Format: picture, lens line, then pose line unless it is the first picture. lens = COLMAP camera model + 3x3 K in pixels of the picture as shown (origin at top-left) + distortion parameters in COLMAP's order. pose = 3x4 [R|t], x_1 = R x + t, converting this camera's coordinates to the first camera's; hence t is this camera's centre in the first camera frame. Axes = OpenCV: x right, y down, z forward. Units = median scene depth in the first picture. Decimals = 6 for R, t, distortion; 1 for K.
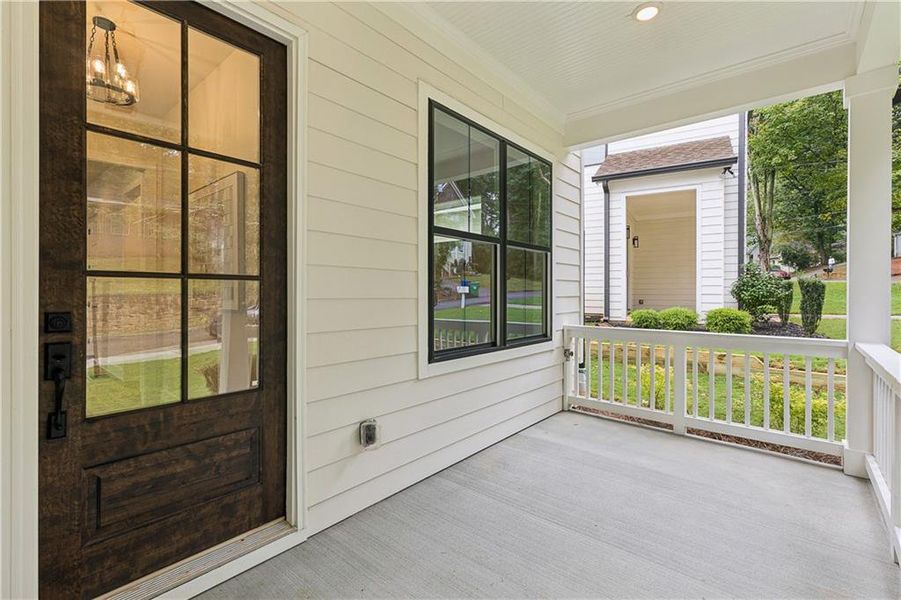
lens RADIAL K [[407.3, 0, 451.9], [0, 407.3, 295.1], [0, 0, 1]] dist [0.001689, 0.000162]
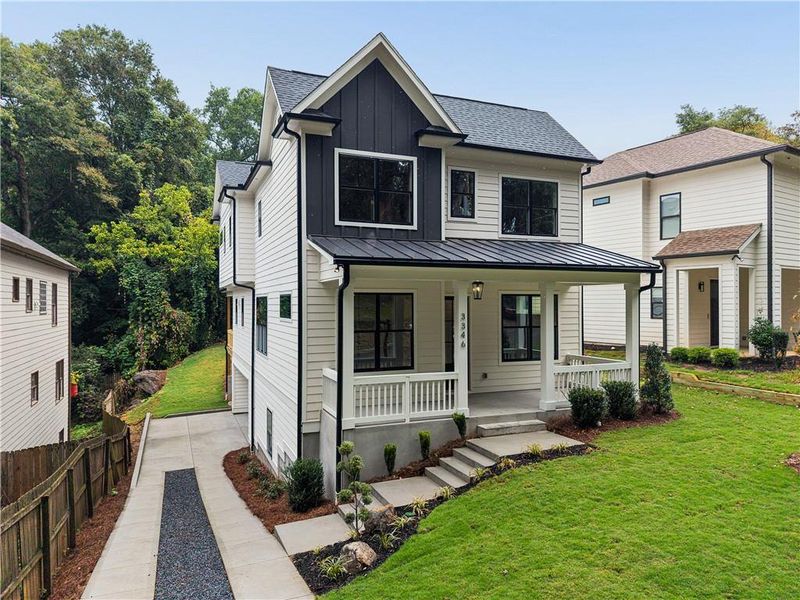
lens RADIAL K [[537.9, 0, 404.1], [0, 537.9, 299.5], [0, 0, 1]] dist [0.018050, -0.001764]
pose [[0.890318, -0.003623, -0.455325, 1.239860], [-0.001453, 0.999941, -0.010798, -0.310484], [0.455337, 0.010275, 0.890260, -3.407679]]
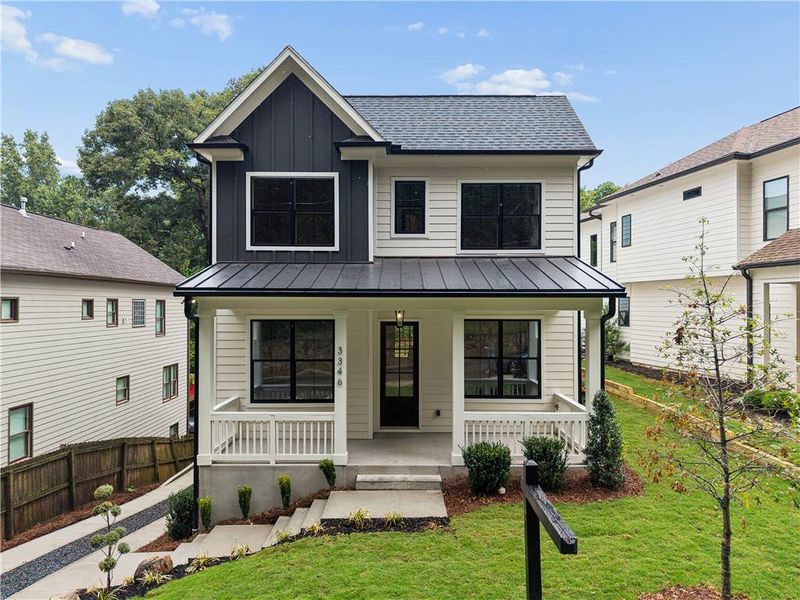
lens RADIAL K [[540.2, 0, 400.0], [0, 540.2, 300.0], [0, 0, 1]] dist [0.028054, 0.000484]
pose [[0.647886, -0.005388, -0.761718, 2.565249], [-0.006516, 0.999899, -0.012616, -0.488166], [0.761709, 0.013137, 0.647786, -1.920880]]
